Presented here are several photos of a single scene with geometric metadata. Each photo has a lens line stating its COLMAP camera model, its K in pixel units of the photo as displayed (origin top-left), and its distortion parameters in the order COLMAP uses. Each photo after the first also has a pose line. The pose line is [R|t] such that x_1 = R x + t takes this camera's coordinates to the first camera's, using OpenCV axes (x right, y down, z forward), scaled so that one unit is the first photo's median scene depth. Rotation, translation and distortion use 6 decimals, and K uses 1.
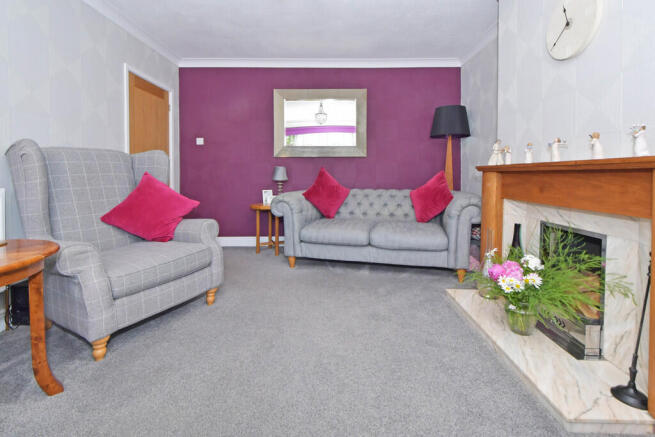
lens RADIAL K [[303.0, 0, 345.7], [0, 303.0, 192.7], [0, 0, 1]] dist [-0.001462, -0.000931]
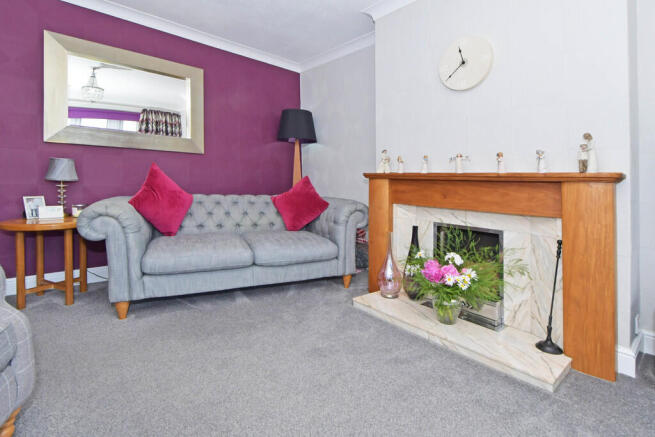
lens RADIAL K [[304.0, 0, 327.4], [0, 304.0, 190.3], [0, 0, 1]] dist [-0.001942, -0.000324]
pose [[0.752792, 0.005822, 0.658233, -0.308063], [0.007490, 0.999820, -0.017409, -0.009094], [-0.658216, 0.018036, 0.752613, 0.261586]]
